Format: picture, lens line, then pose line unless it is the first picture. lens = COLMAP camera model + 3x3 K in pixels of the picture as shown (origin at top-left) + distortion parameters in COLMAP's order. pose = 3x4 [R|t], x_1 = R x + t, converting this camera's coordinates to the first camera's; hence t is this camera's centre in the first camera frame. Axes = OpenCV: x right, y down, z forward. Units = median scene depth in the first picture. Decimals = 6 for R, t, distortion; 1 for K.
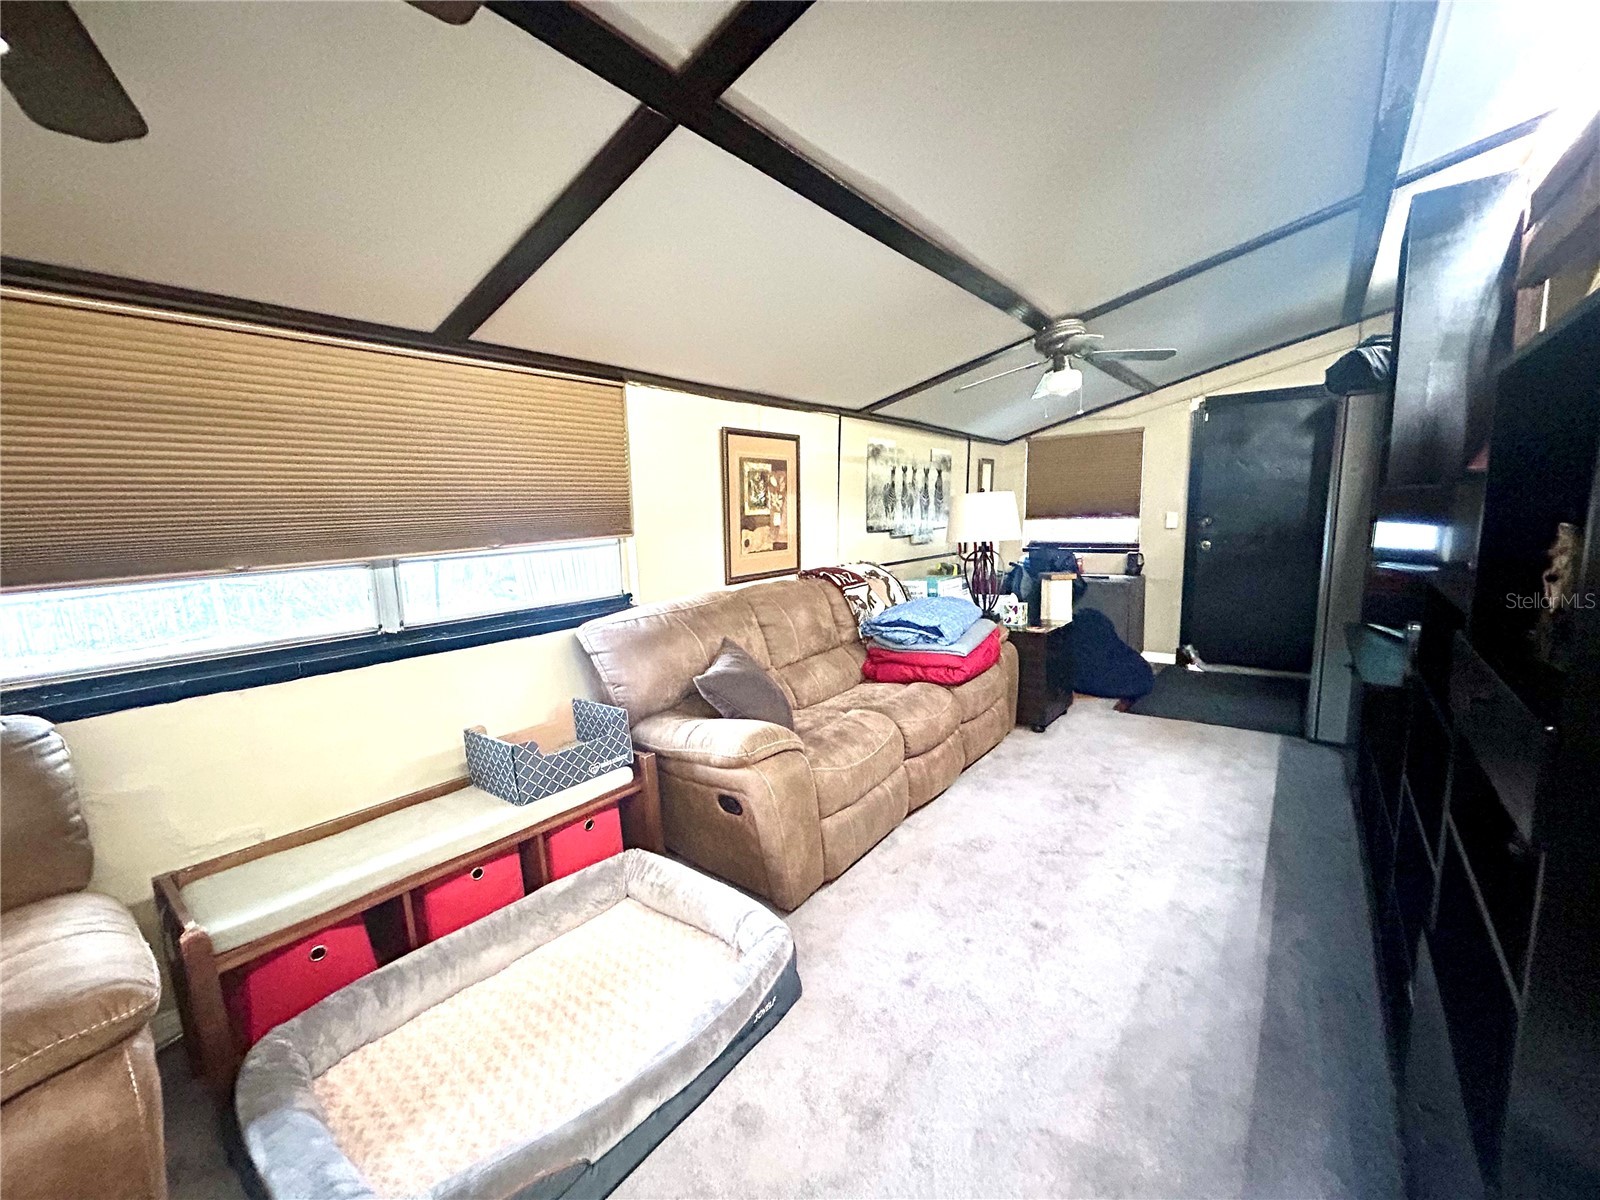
lens RADIAL K [[650.2, 0, 803.6], [0, 650.2, 598.0], [0, 0, 1]] dist [-0.001109, 0.000876]
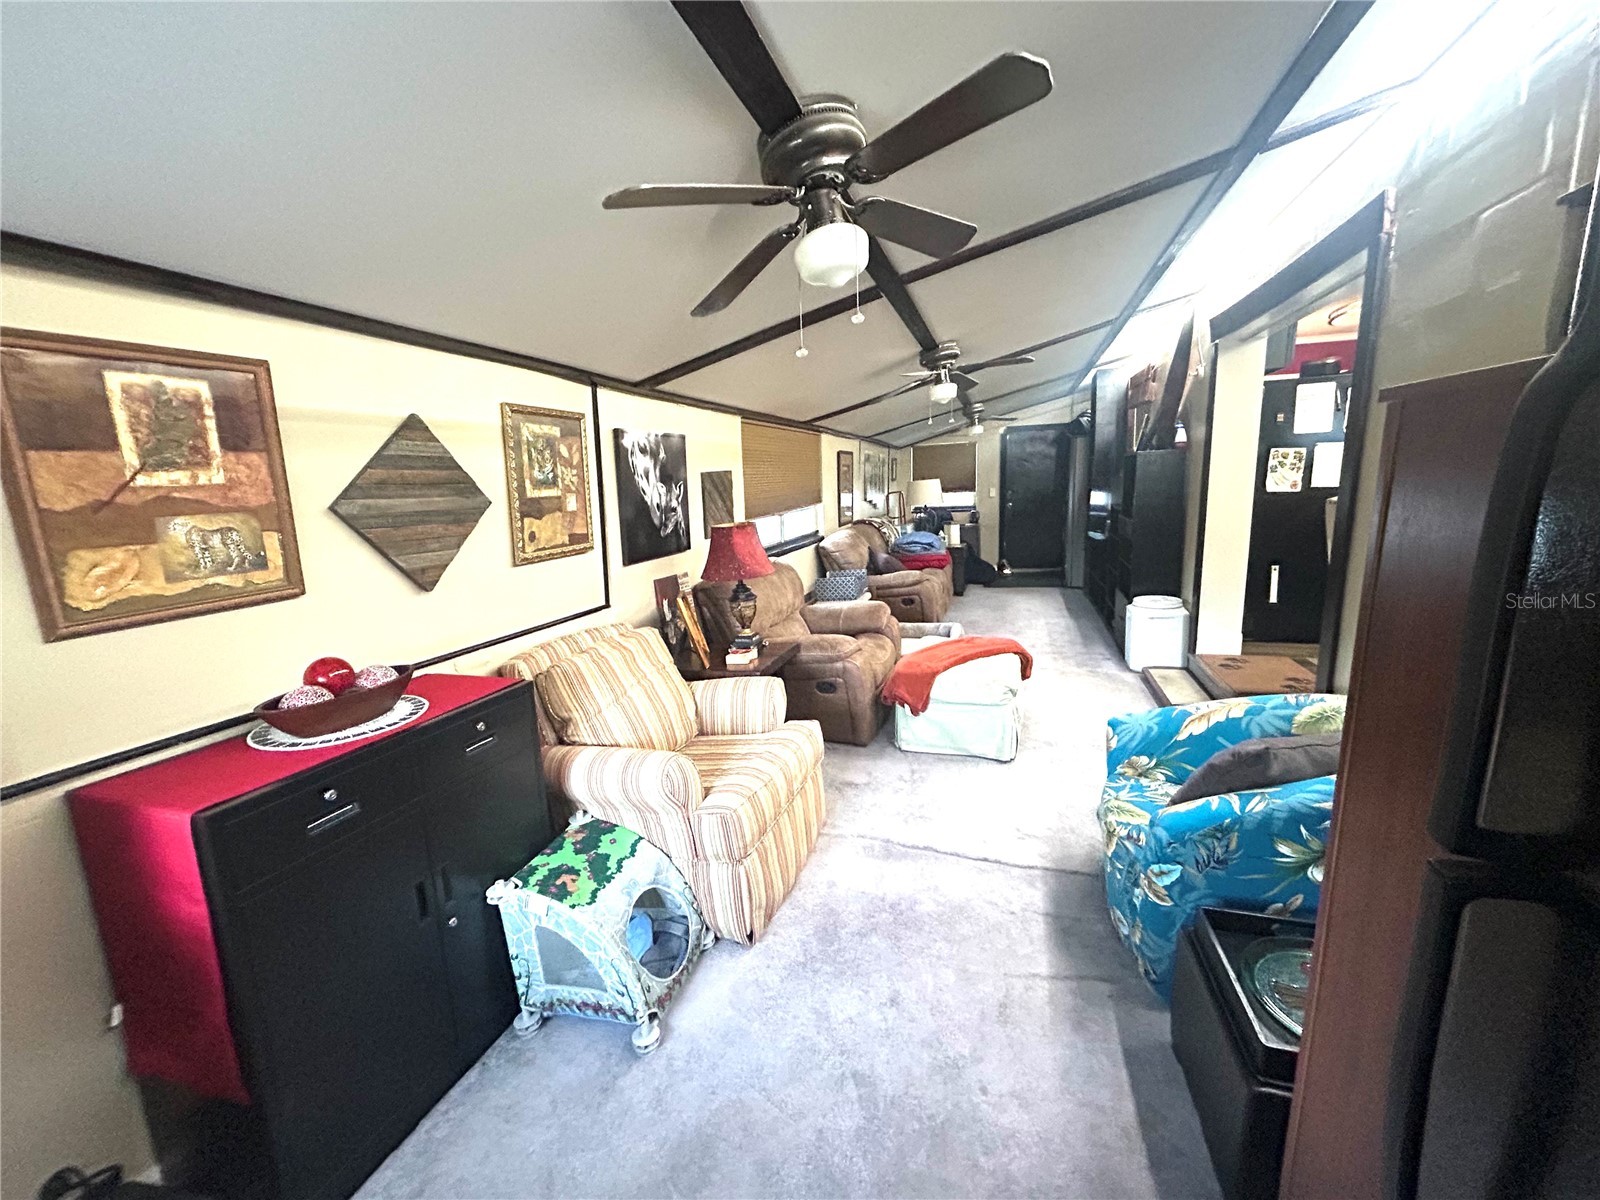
lens RADIAL K [[650.2, 0, 815.2], [0, 650.2, 602.8], [0, 0, 1]] dist [-0.001109, 0.000876]
pose [[0.932173, -0.072515, 0.354677, -1.421317], [0.057538, 0.996956, 0.052606, 0.161855], [-0.357412, -0.028631, 0.933508, -1.350685]]
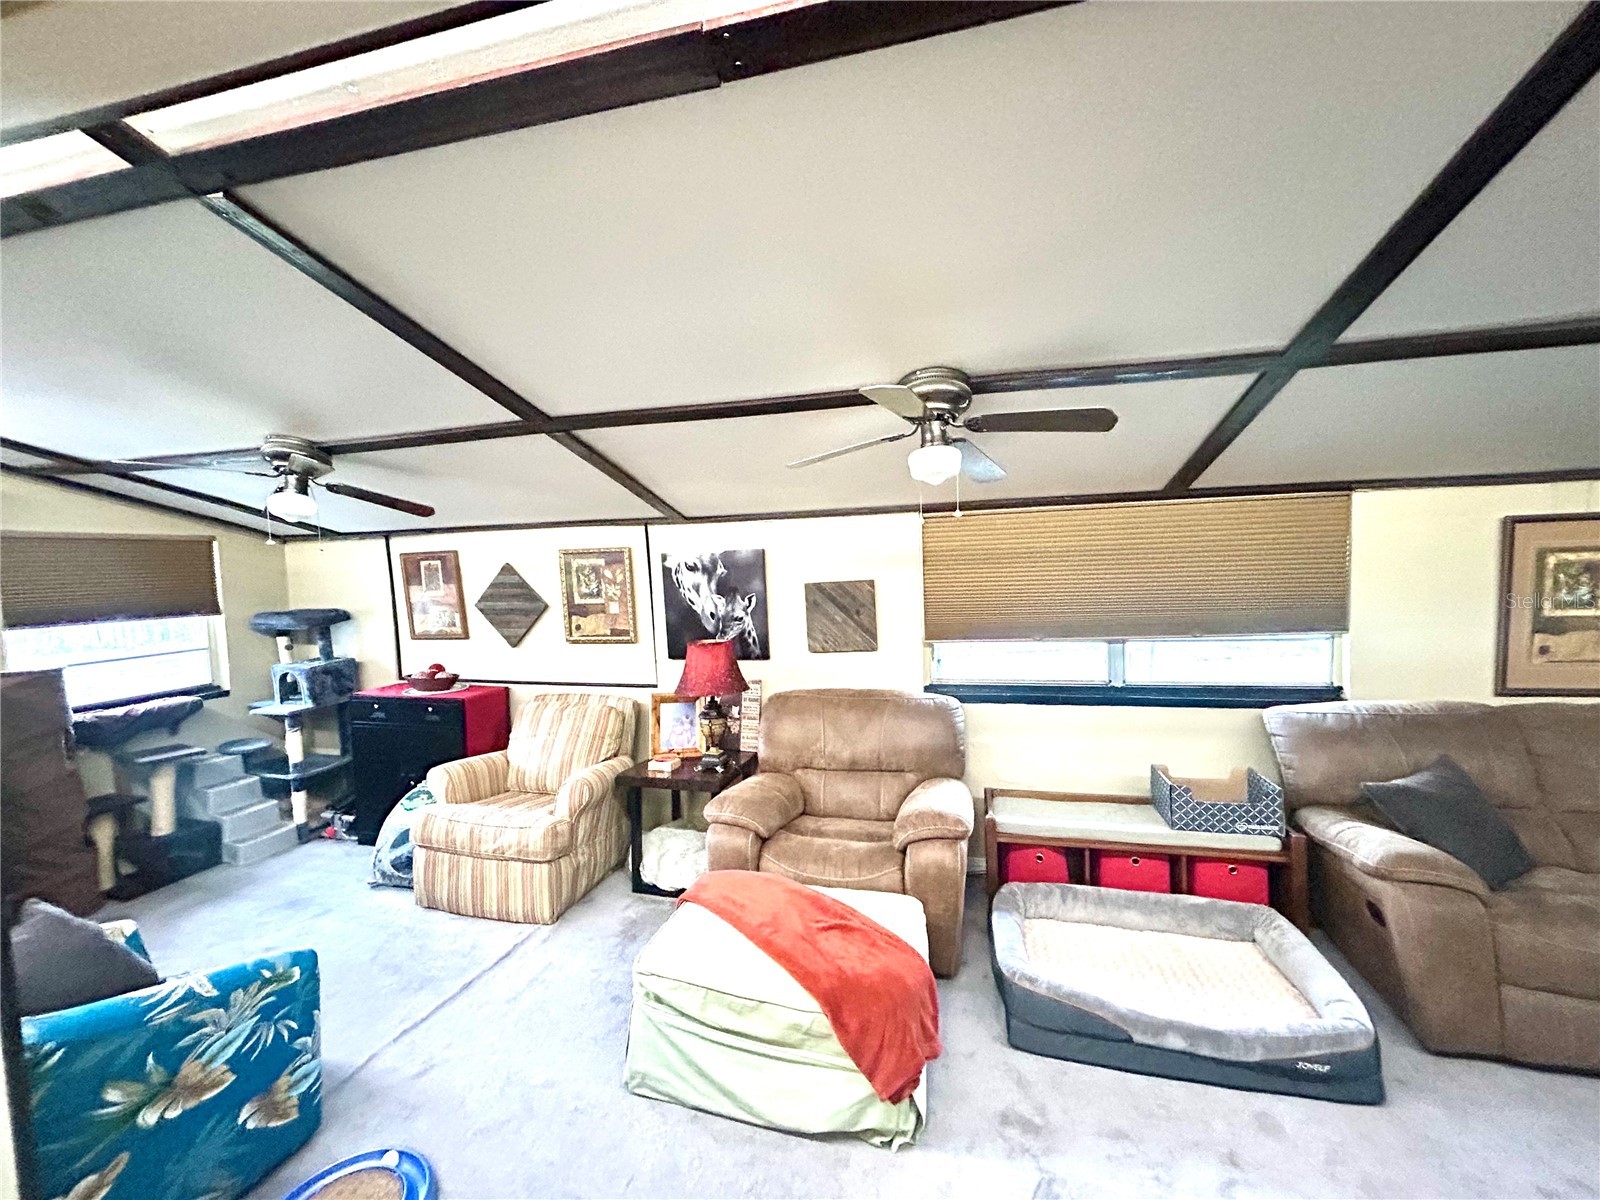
lens RADIAL K [[650.2, 0, 791.9], [0, 650.2, 597.8], [0, 0, 1]] dist [-0.001109, 0.000876]
pose [[0.397087, 0.068400, -0.915229, 0.433454], [-0.101248, 0.994397, 0.030388, -0.120607], [0.912179, 0.080598, 0.401787, -0.311626]]
